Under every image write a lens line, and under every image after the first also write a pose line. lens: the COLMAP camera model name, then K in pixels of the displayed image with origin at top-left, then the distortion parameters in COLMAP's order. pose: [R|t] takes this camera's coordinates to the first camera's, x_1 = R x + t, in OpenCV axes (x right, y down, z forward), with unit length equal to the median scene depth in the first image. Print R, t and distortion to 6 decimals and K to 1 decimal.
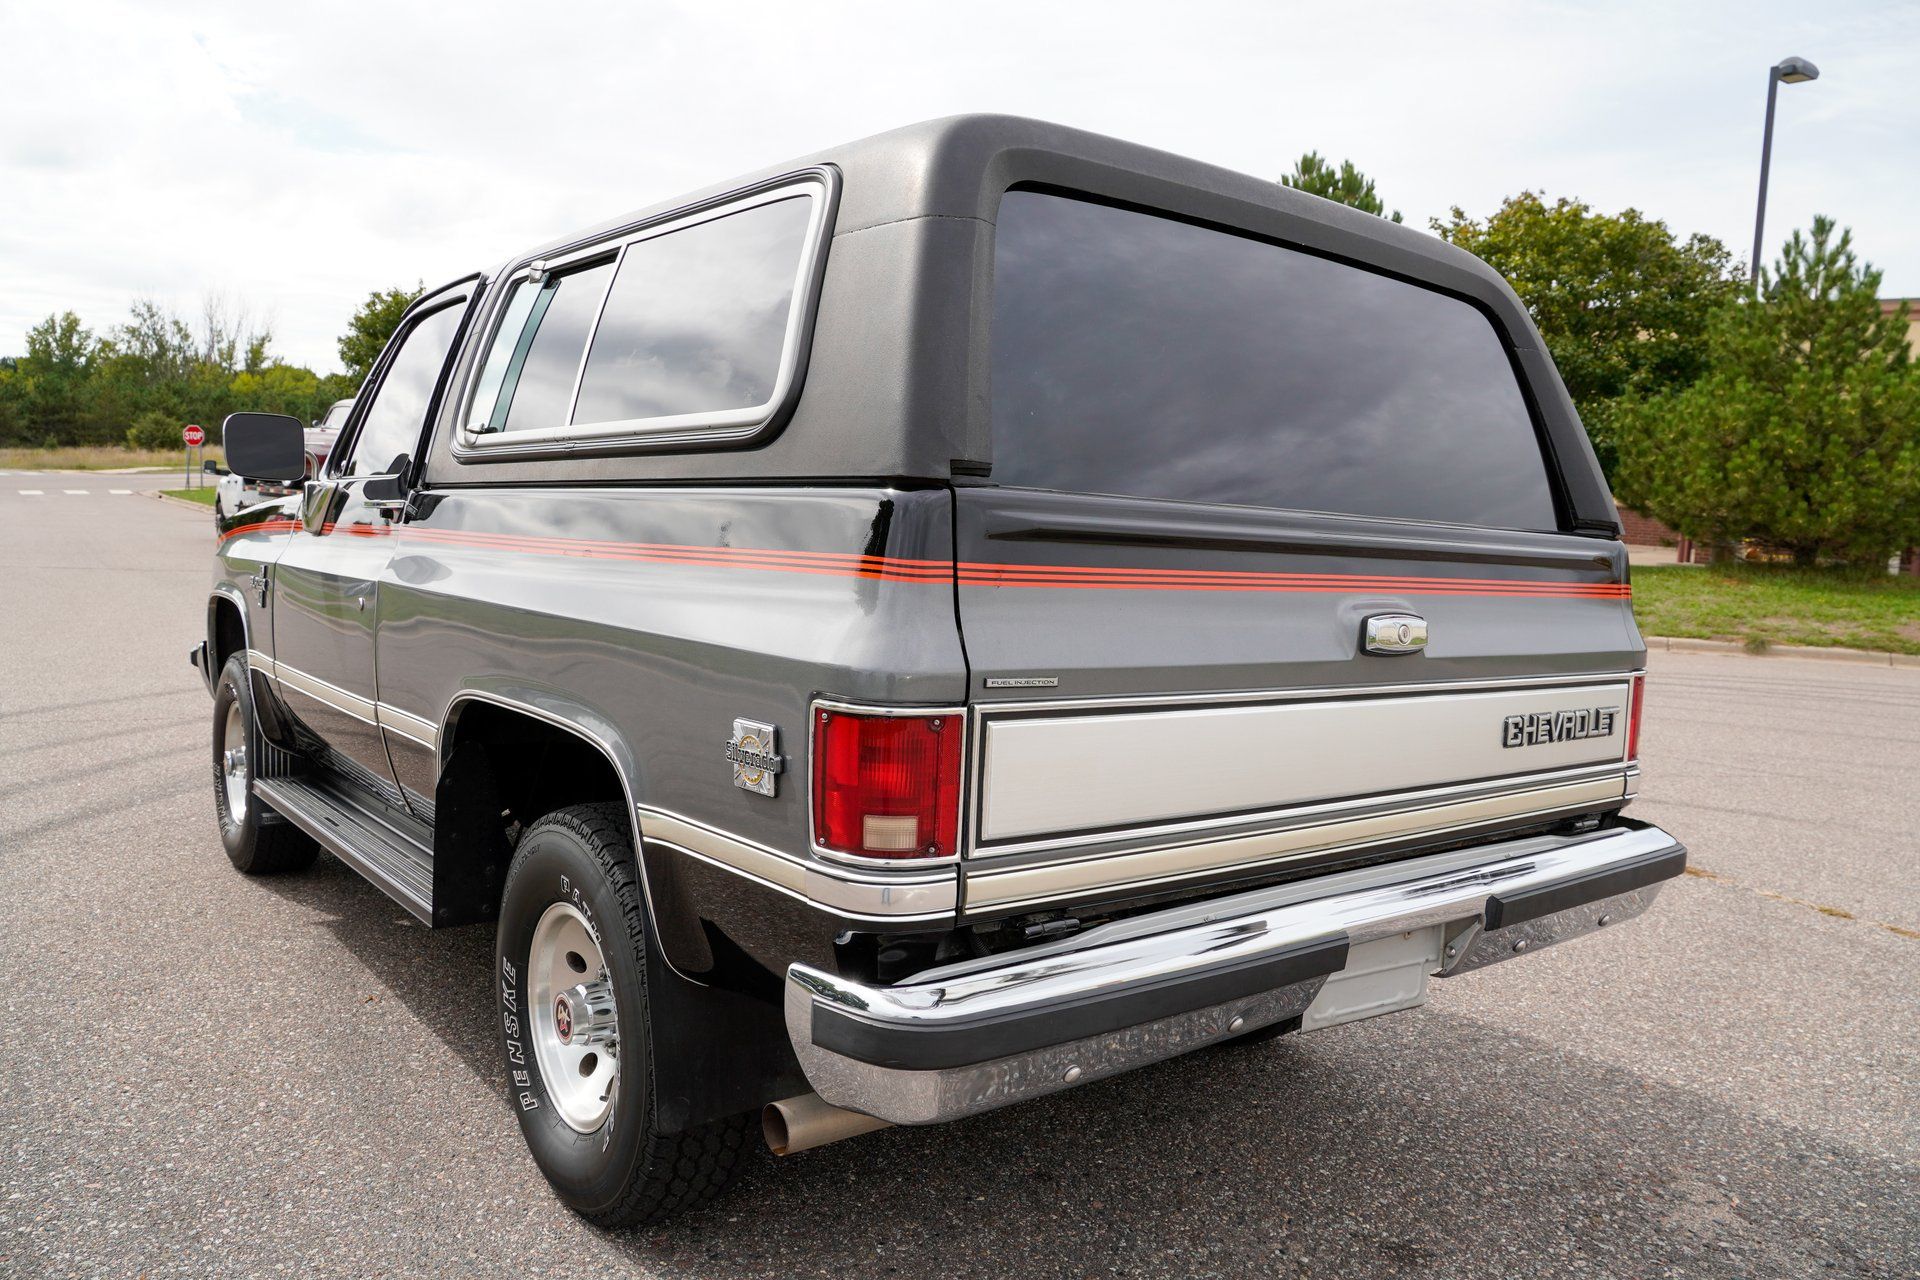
lens RADIAL K [[1437.3, 0, 972.6], [0, 1437.3, 637.8], [0, 0, 1]] dist [-0.133007, 0.098044]
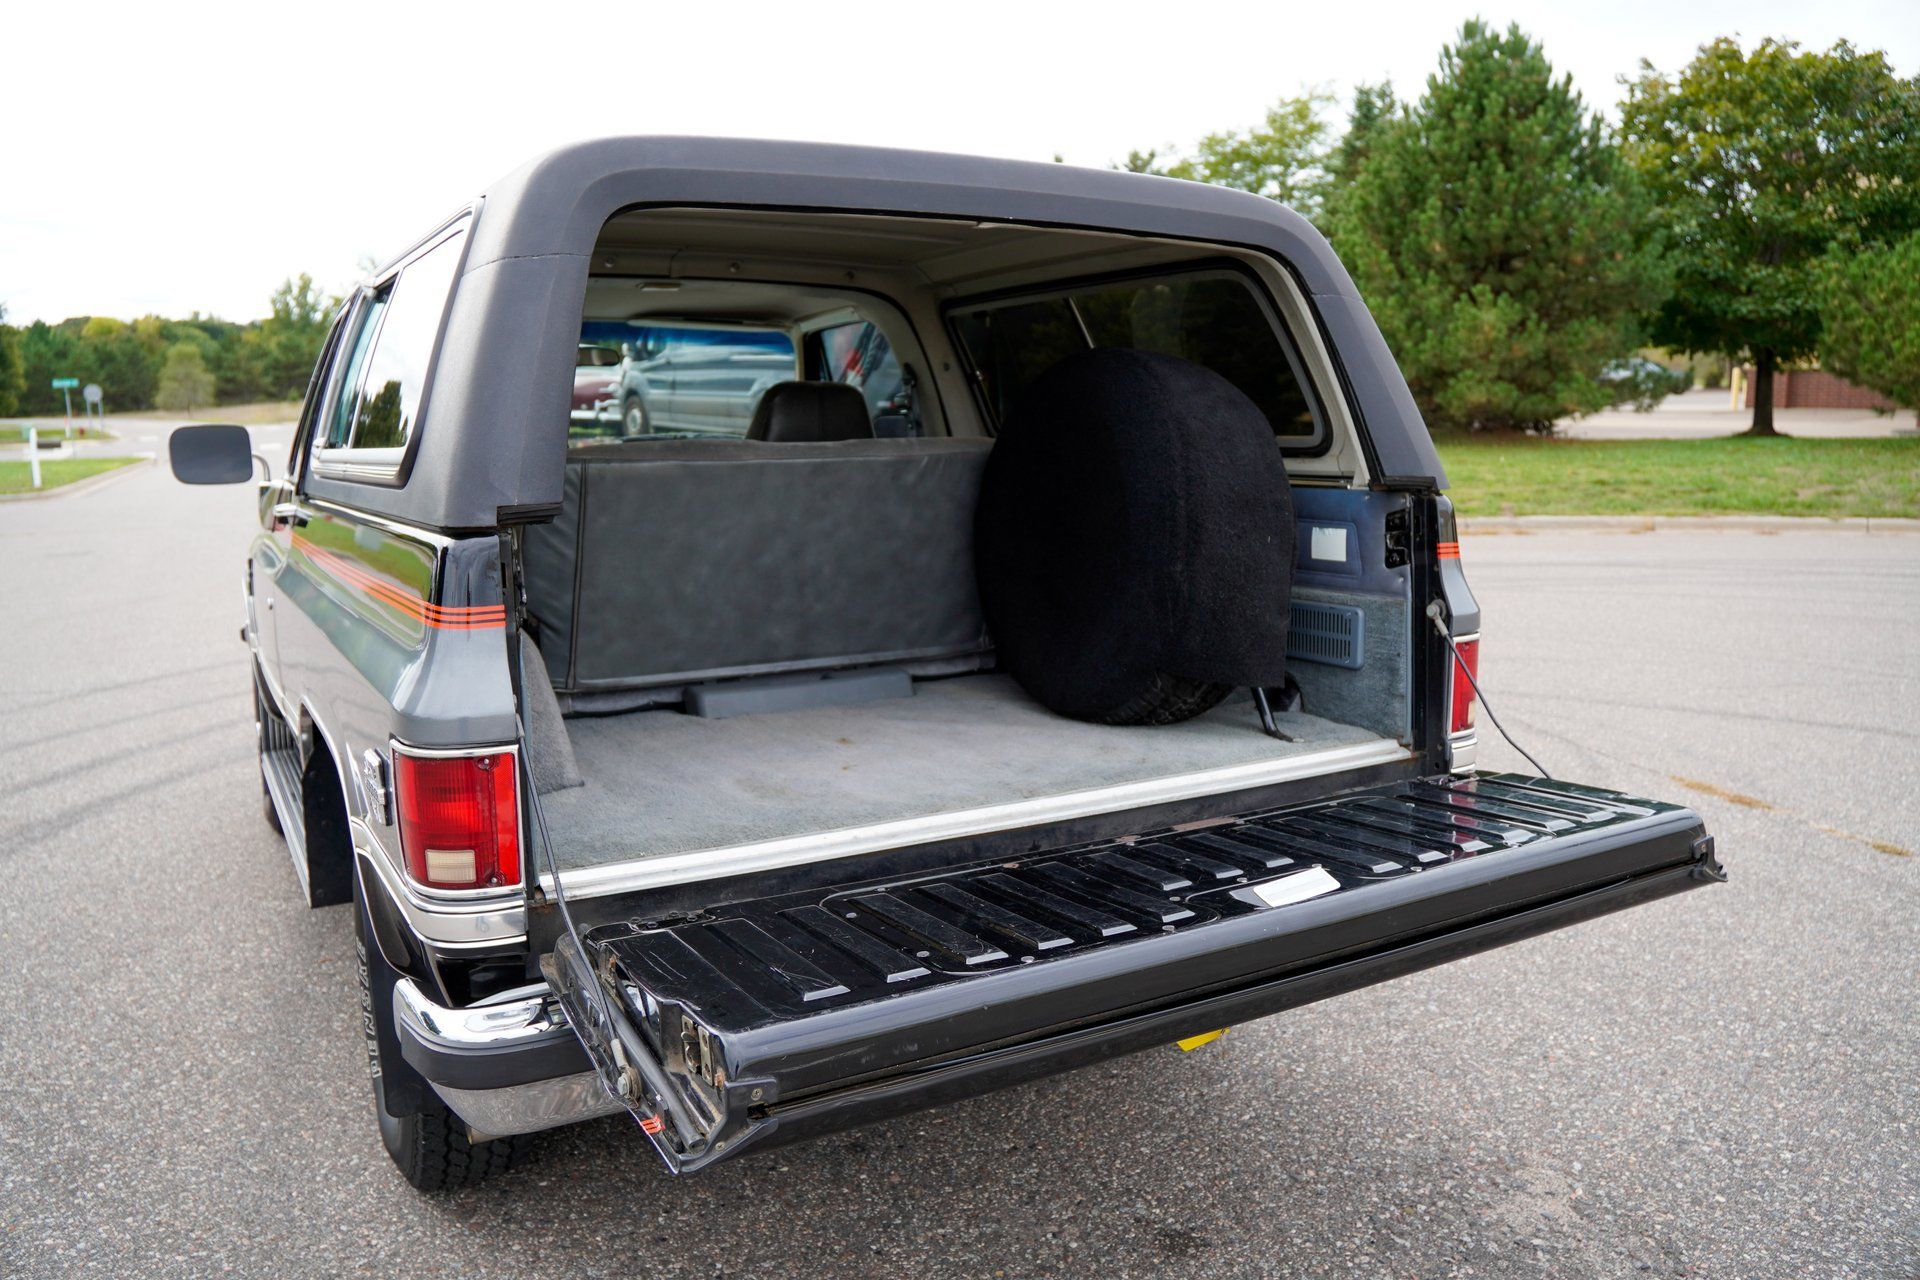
lens RADIAL K [[1436.8, 0, 960.0], [0, 1436.8, 640.0], [0, 0, 1]] dist [-0.140511, 0.105571]
pose [[0.986616, -0.034251, -0.159421, 0.253391], [0.045333, 0.996762, 0.066404, -0.043179], [0.156631, -0.072742, 0.984975, 0.022770]]
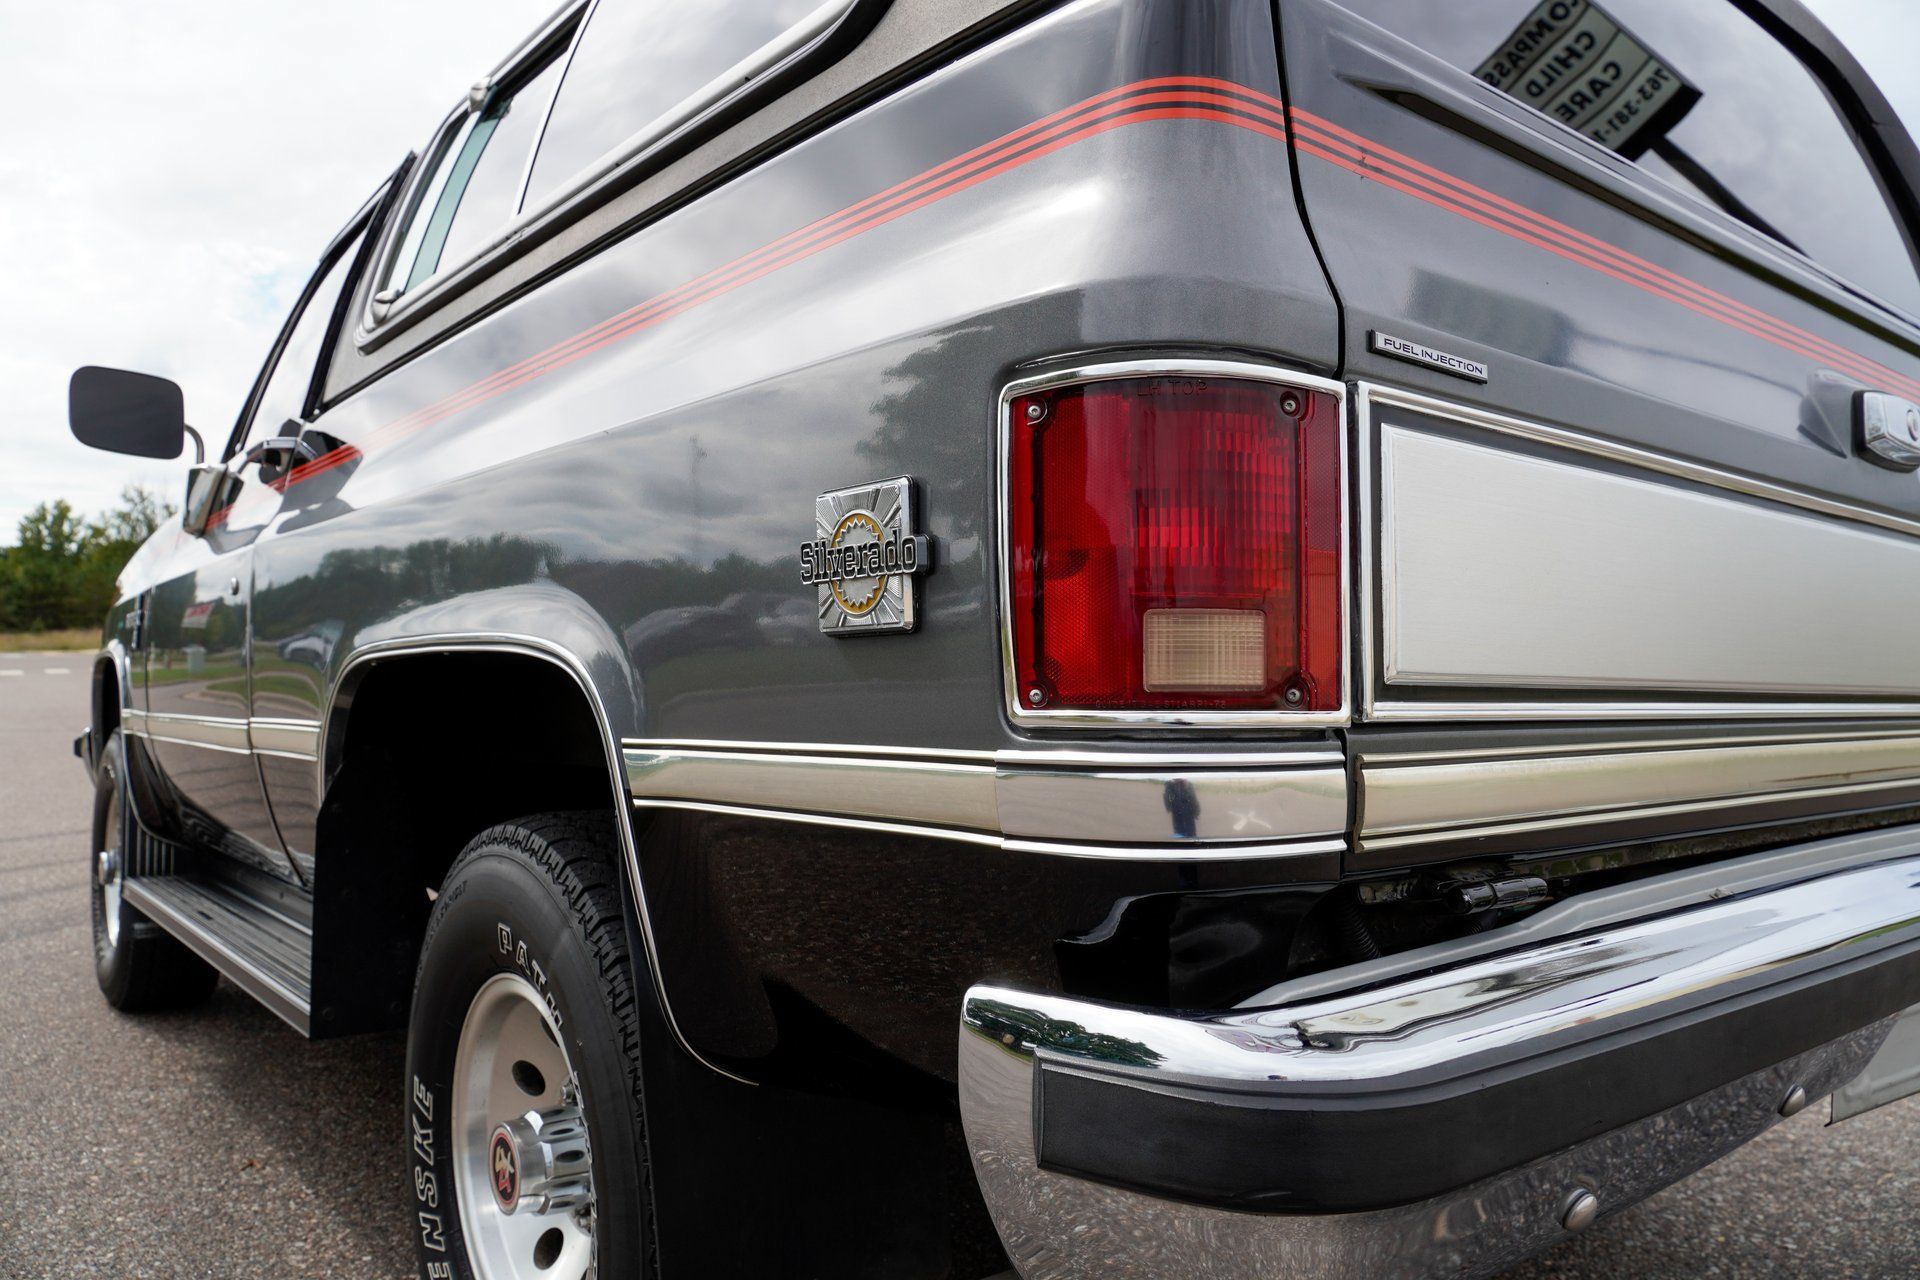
lens RADIAL K [[1435.8, 0, 967.1], [0, 1435.8, 630.8], [0, 0, 1]] dist [-0.131573, 0.095631]
pose [[0.999279, -0.037570, 0.005405, -0.068368], [0.037944, 0.992404, -0.117025, 0.092487], [-0.000967, 0.117146, 0.993114, 0.297162]]
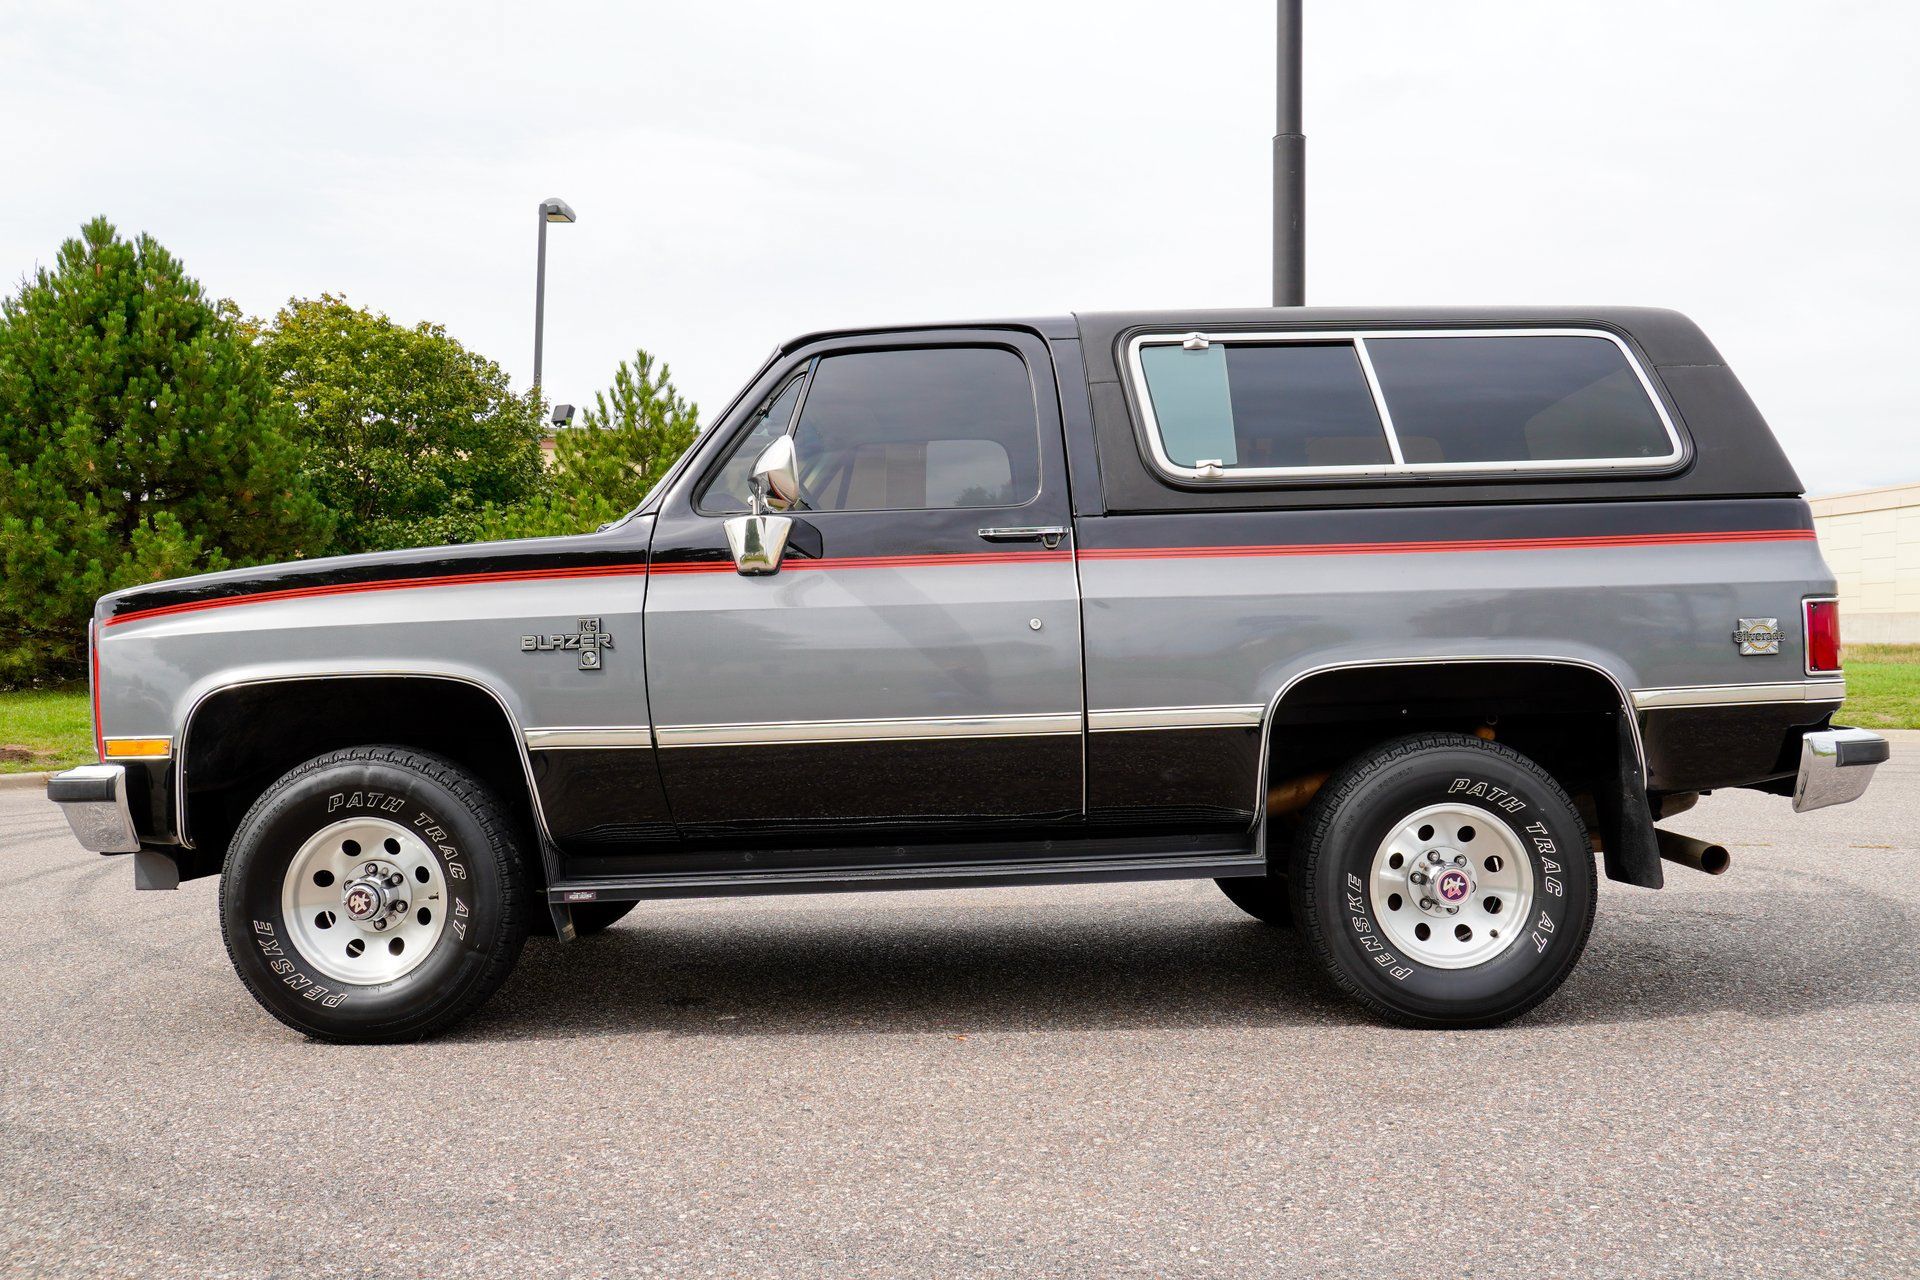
lens RADIAL K [[1619.7, 0, 960.0], [0, 1619.7, 640.0], [0, 0, 1]] dist [-0.052803, -0.004221]
pose [[0.603316, -0.029675, 0.796950, -1.395413], [0.109300, 0.992955, -0.045770, 0.039394], [-0.789977, 0.114720, 0.602309, 0.314708]]
